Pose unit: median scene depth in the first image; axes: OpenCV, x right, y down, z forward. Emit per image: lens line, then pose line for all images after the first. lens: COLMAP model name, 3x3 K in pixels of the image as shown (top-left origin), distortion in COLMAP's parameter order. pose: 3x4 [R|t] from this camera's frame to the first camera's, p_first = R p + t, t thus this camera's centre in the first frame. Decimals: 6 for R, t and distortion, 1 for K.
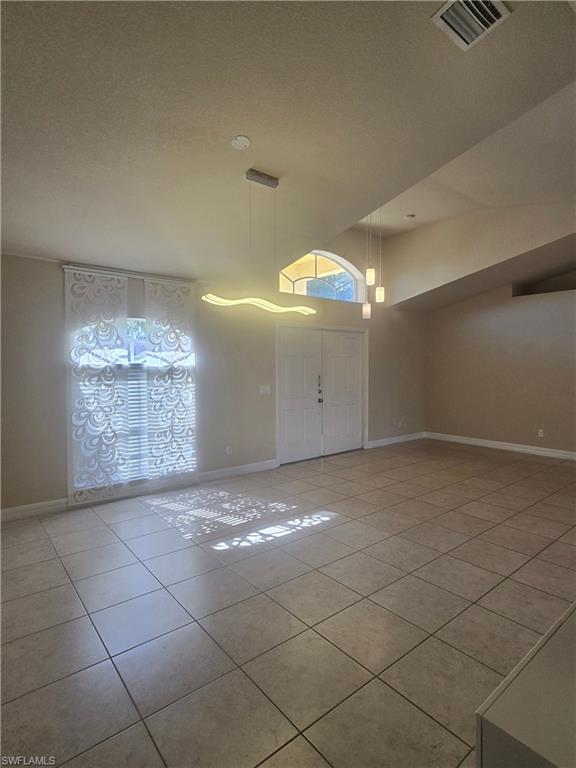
lens RADIAL K [[402.8, 0, 293.9], [0, 402.8, 383.9], [0, 0, 1]] dist [-0.002008, -0.000276]
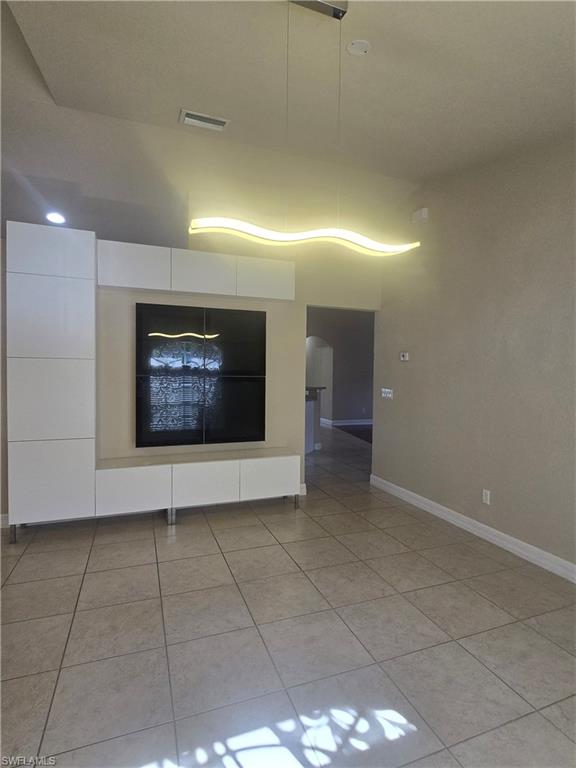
lens RADIAL K [[402.8, 0, 293.9], [0, 402.8, 383.9], [0, 0, 1]] dist [-0.002008, -0.000276]
pose [[-0.950198, -0.018864, 0.311076, -0.153067], [0.004118, 0.997319, 0.073057, -0.028075], [-0.311621, 0.070700, -0.947573, 1.065161]]
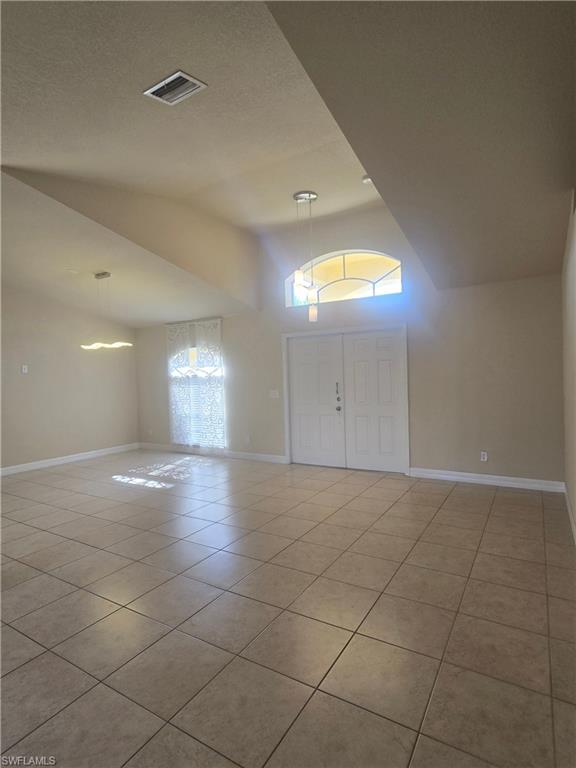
lens RADIAL K [[402.8, 0, 293.9], [0, 402.8, 383.9], [0, 0, 1]] dist [-0.002008, -0.000276]
pose [[0.339775, 0.013672, -0.940407, 1.319476], [-0.013724, 0.999860, 0.009578, -0.035157], [0.940407, 0.009652, 0.339915, 0.822737]]
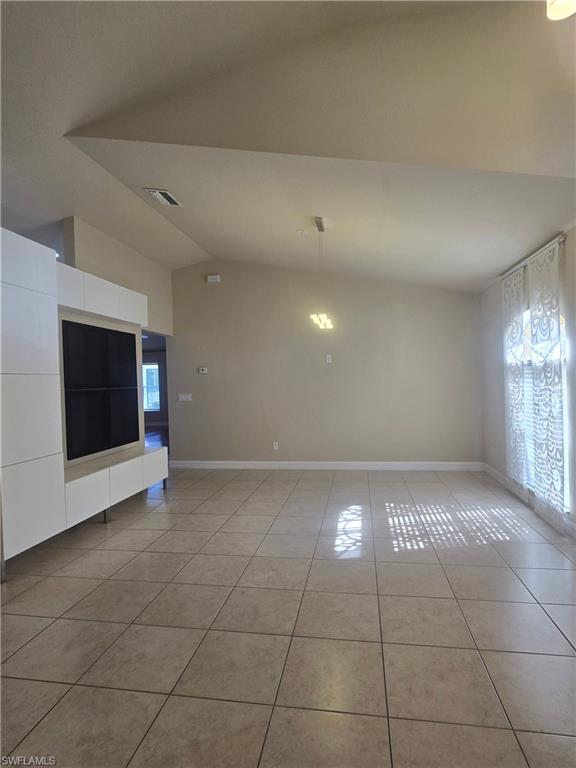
lens RADIAL K [[402.8, 0, 293.9], [0, 402.8, 383.9], [0, 0, 1]] dist [-0.002008, -0.000276]
pose [[-0.747043, 0.029429, -0.664124, 0.591955], [0.000171, 0.999028, 0.044078, -0.036449], [0.664775, 0.032815, -0.746322, 1.323093]]
